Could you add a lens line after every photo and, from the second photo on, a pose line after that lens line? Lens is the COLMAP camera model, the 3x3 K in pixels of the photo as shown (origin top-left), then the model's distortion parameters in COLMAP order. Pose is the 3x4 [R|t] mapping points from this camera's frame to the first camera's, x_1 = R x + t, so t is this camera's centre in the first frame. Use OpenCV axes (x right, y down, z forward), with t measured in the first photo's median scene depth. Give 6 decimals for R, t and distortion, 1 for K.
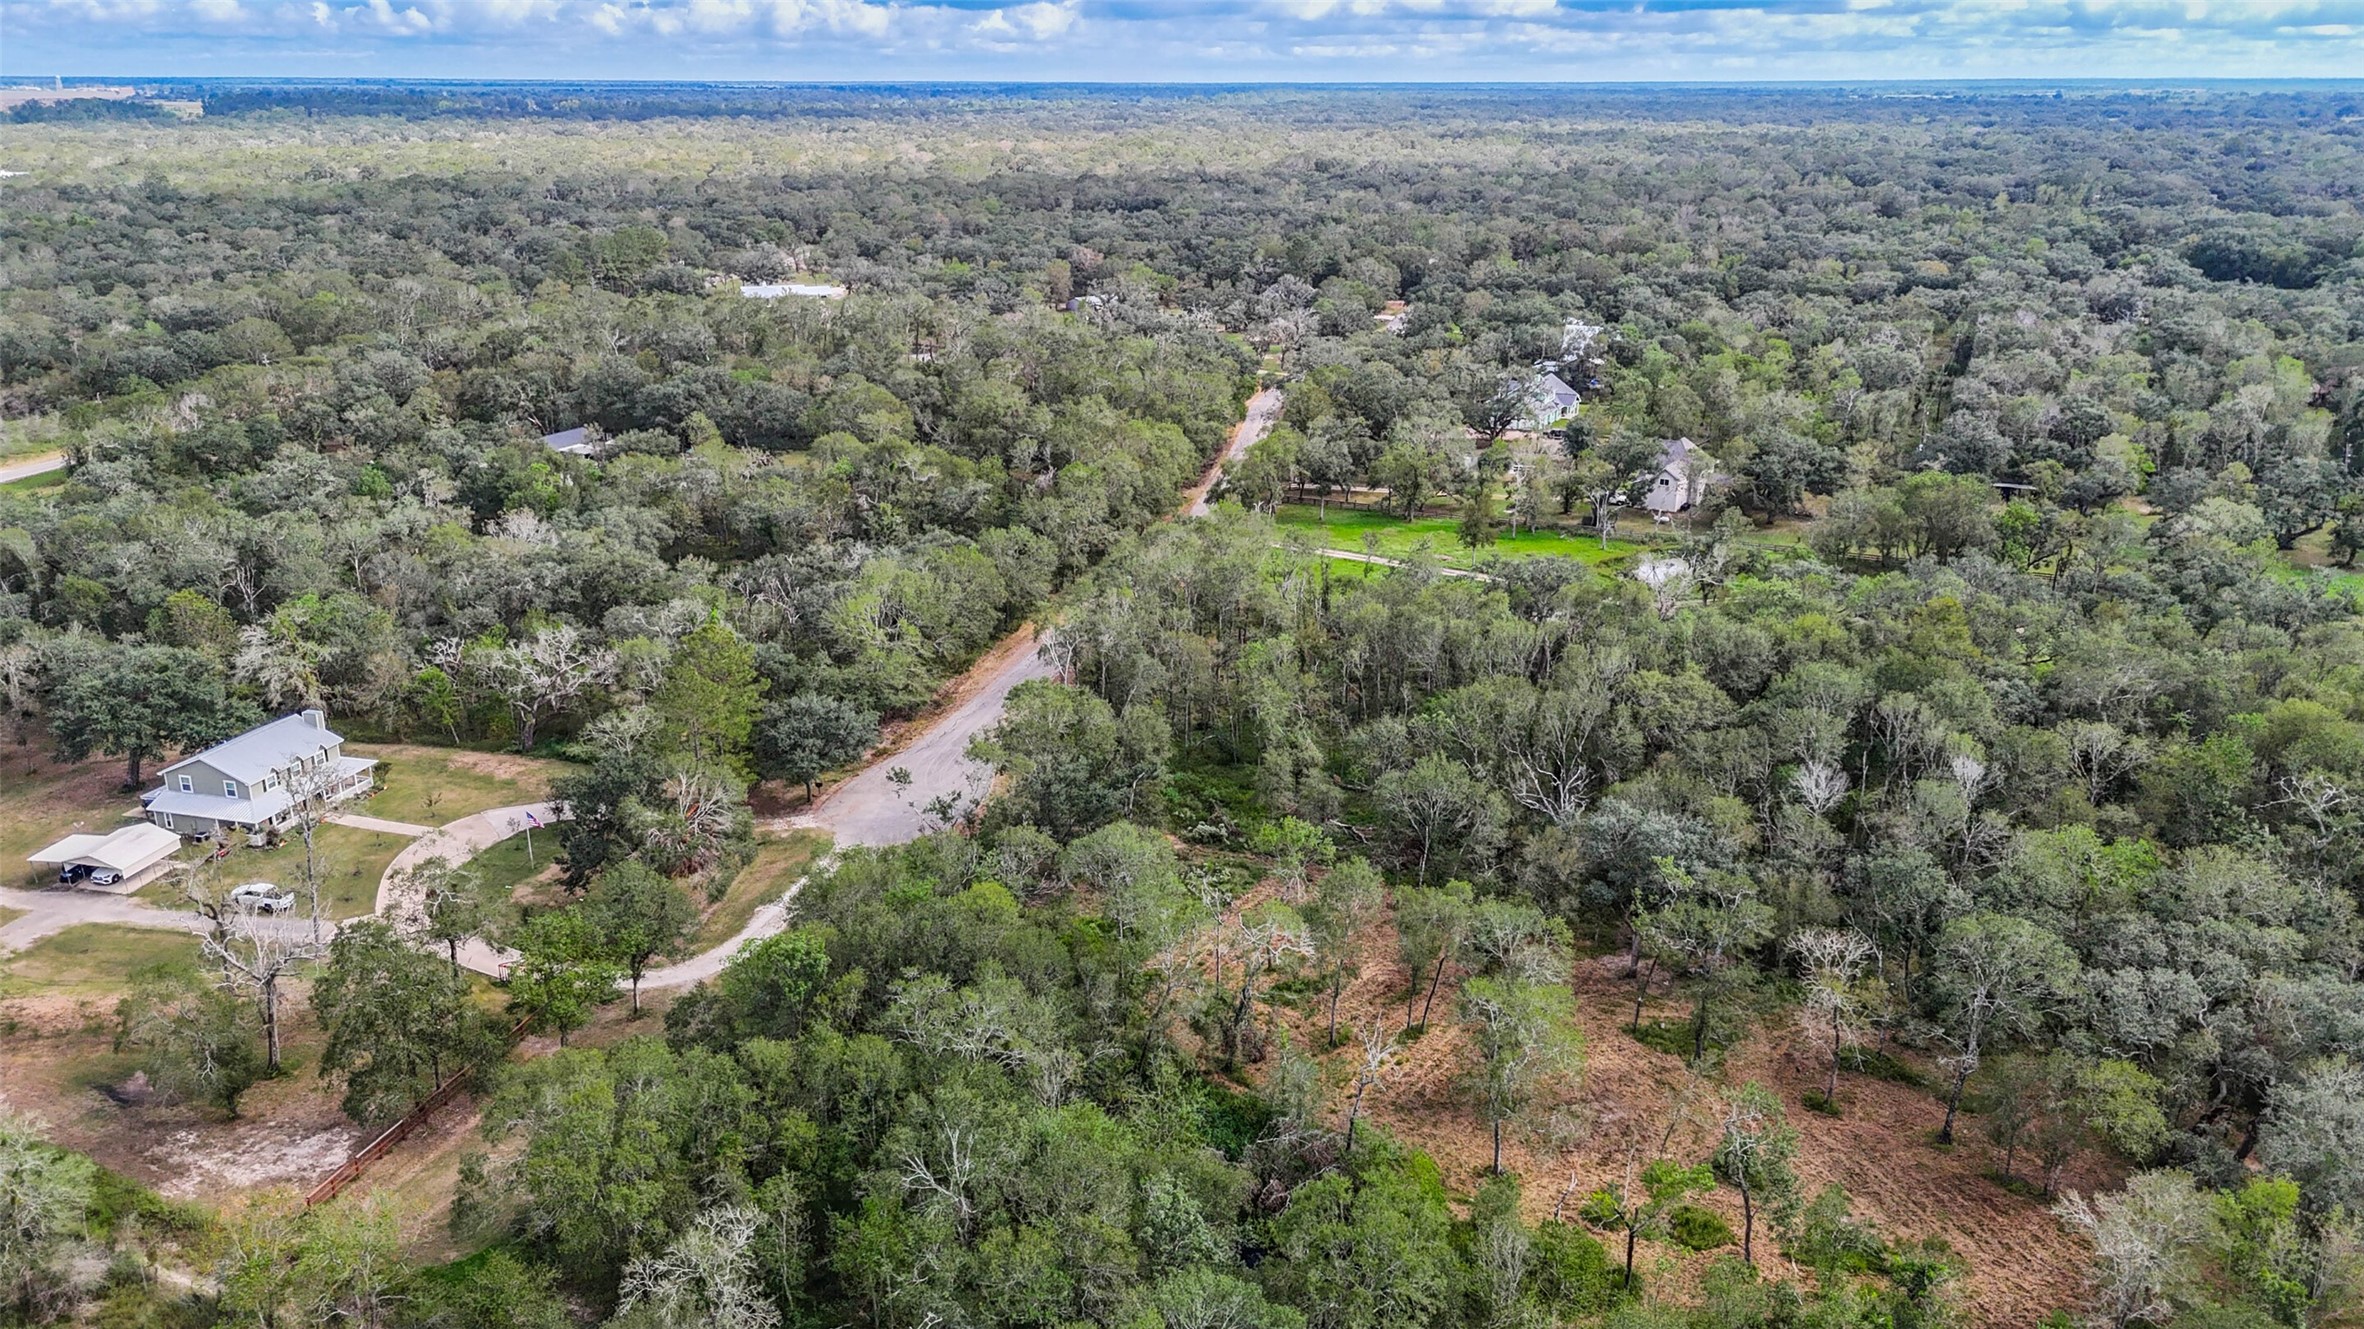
lens RADIAL K [[1731.6, 0, 1182.0], [0, 1731.6, 664.5], [0, 0, 1]] dist [0.081348, -0.074953]
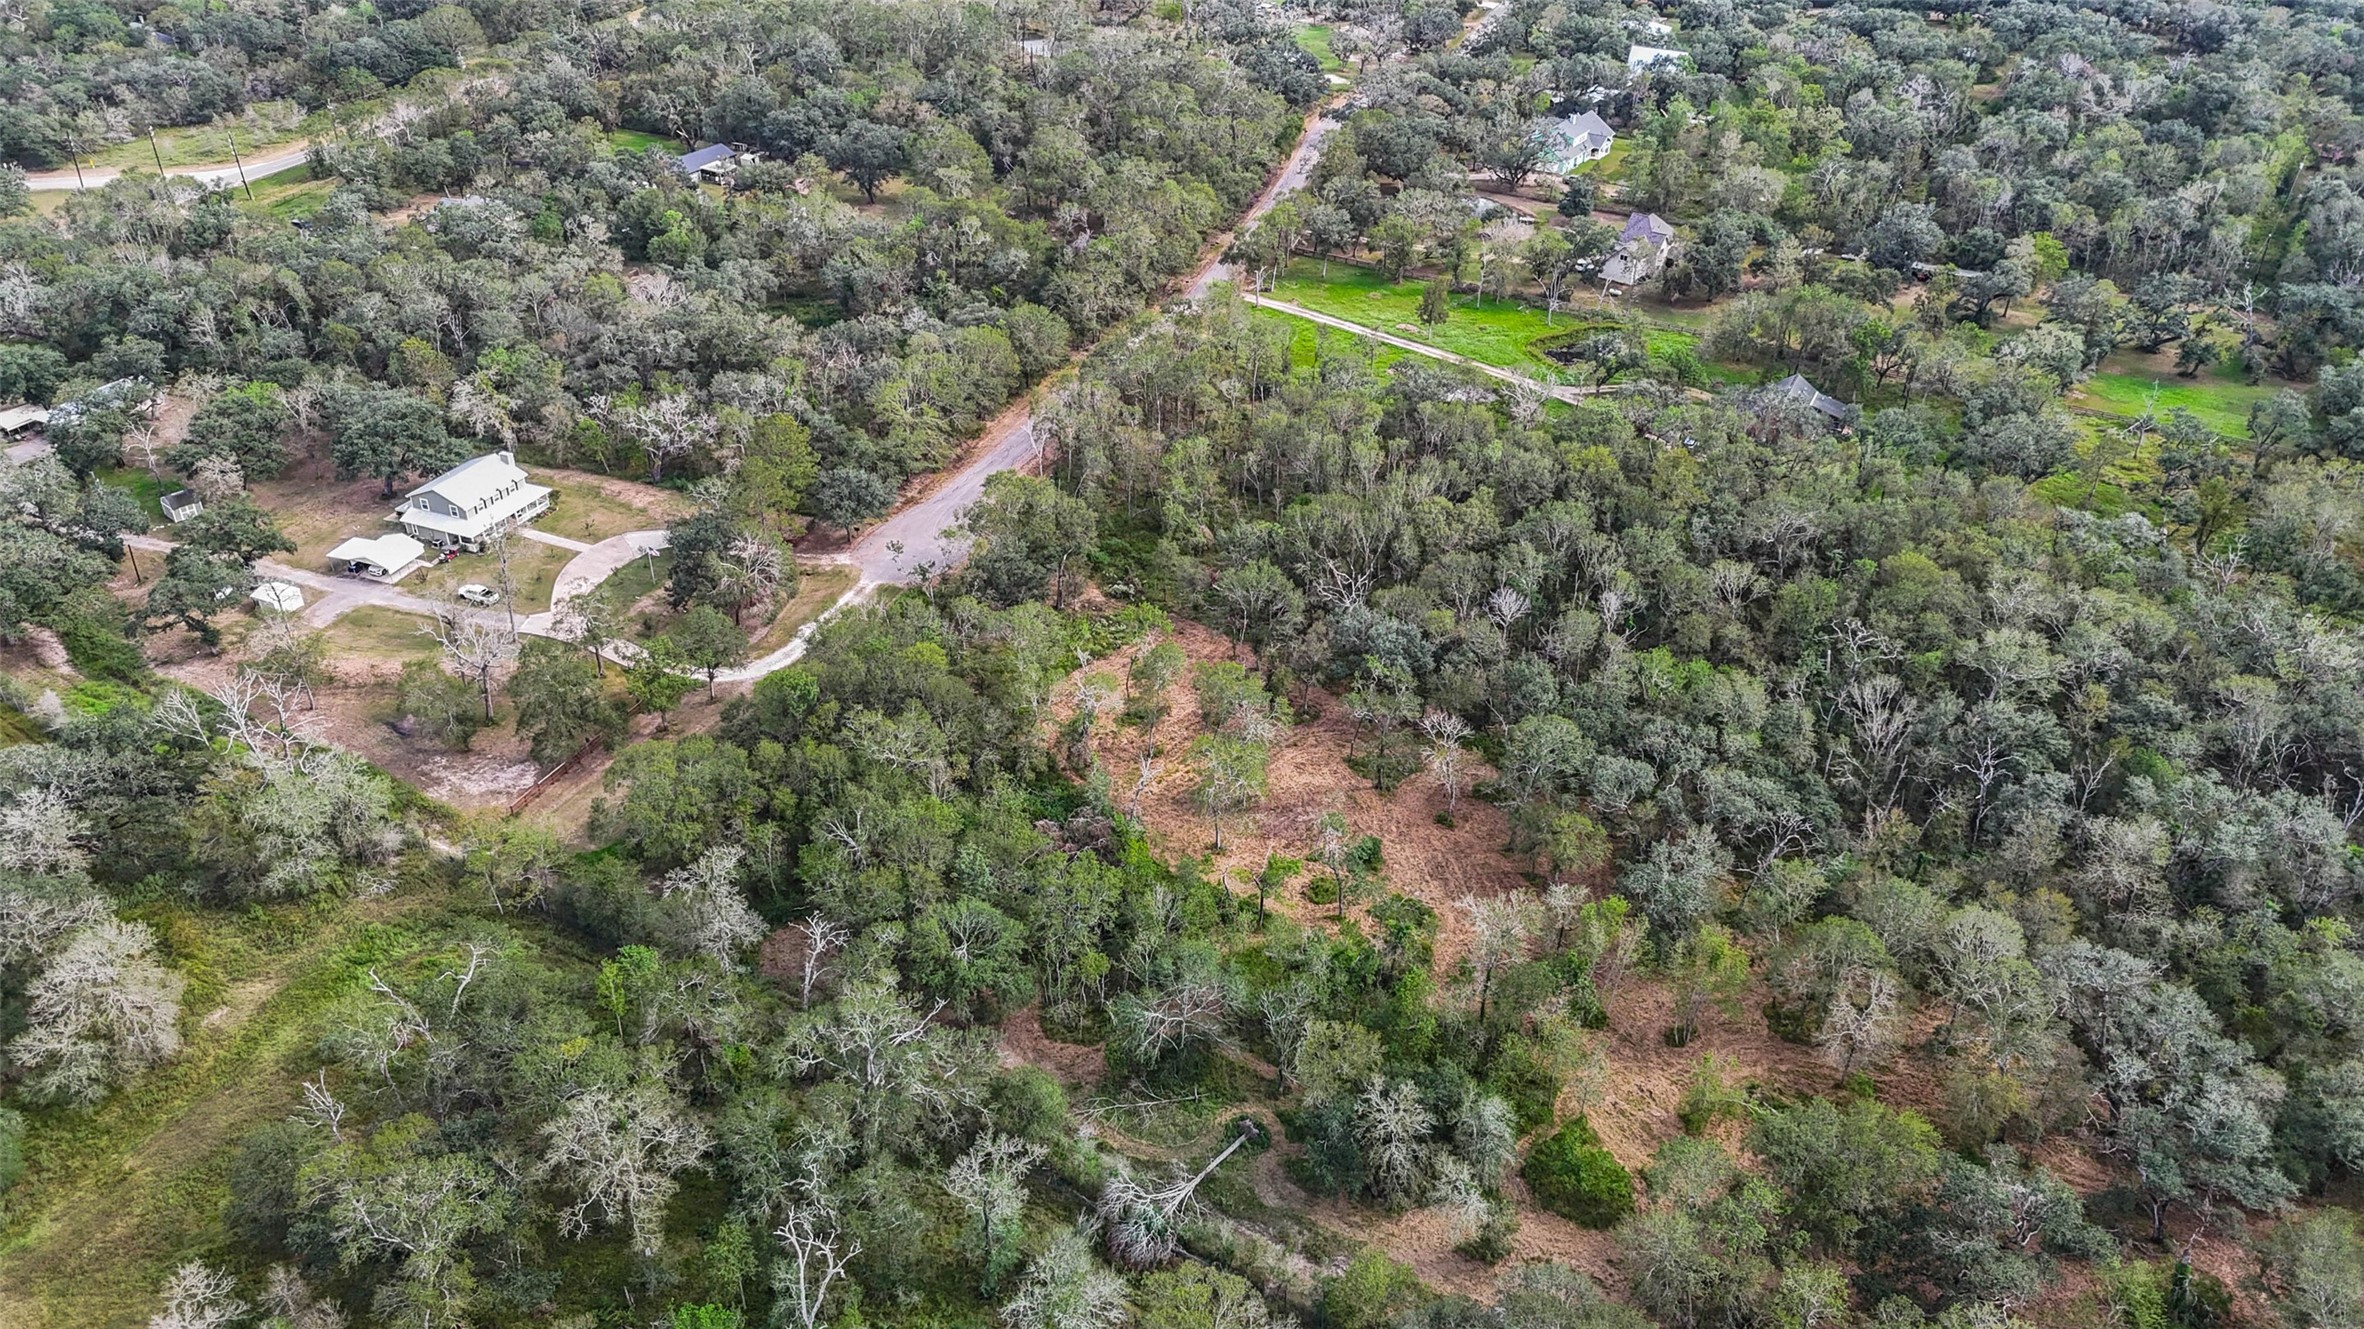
lens RADIAL K [[1731.6, 0, 1182.0], [0, 1731.6, 664.5], [0, 0, 1]] dist [0.081348, -0.074953]
pose [[0.992897, 0.073024, -0.093933, 0.200821], [-0.049356, 0.971157, 0.233277, -0.174231], [0.108258, -0.226984, 0.967863, -0.362116]]
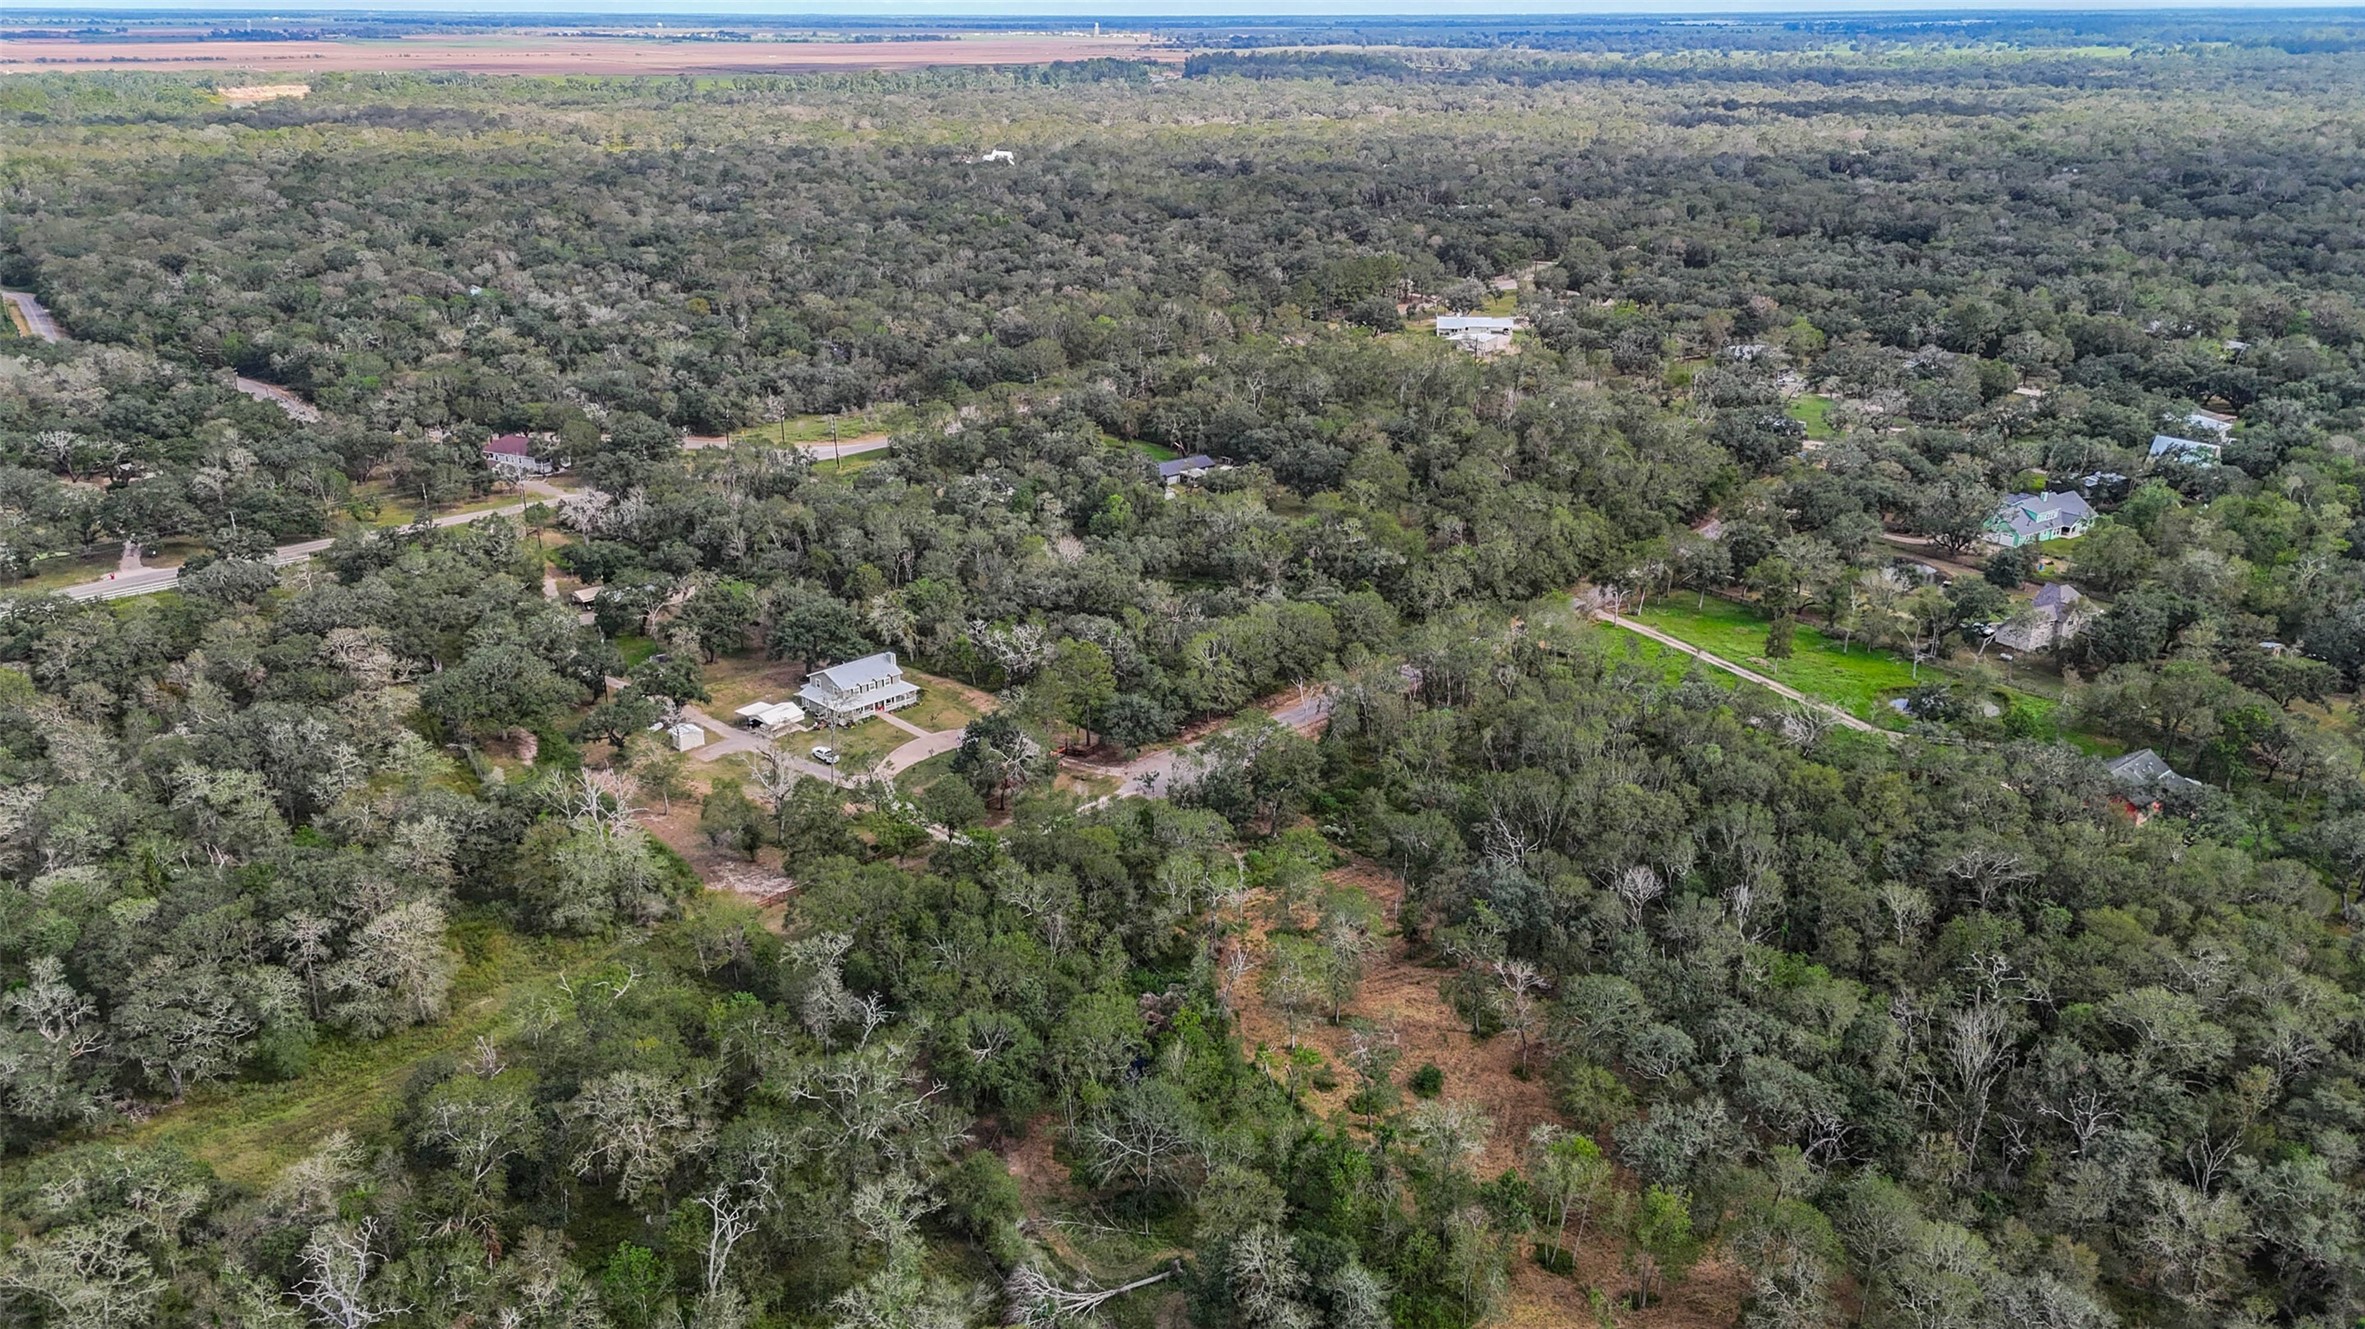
lens RADIAL K [[1750.6, 0, 1181.1], [0, 1750.6, 658.7], [0, 0, 1]] dist [0.083933, -0.079831]
pose [[0.876512, 0.166017, -0.451846, 0.561925], [-0.154211, 0.986019, 0.063137, -0.127563], [0.456010, 0.014340, 0.889859, -0.416655]]
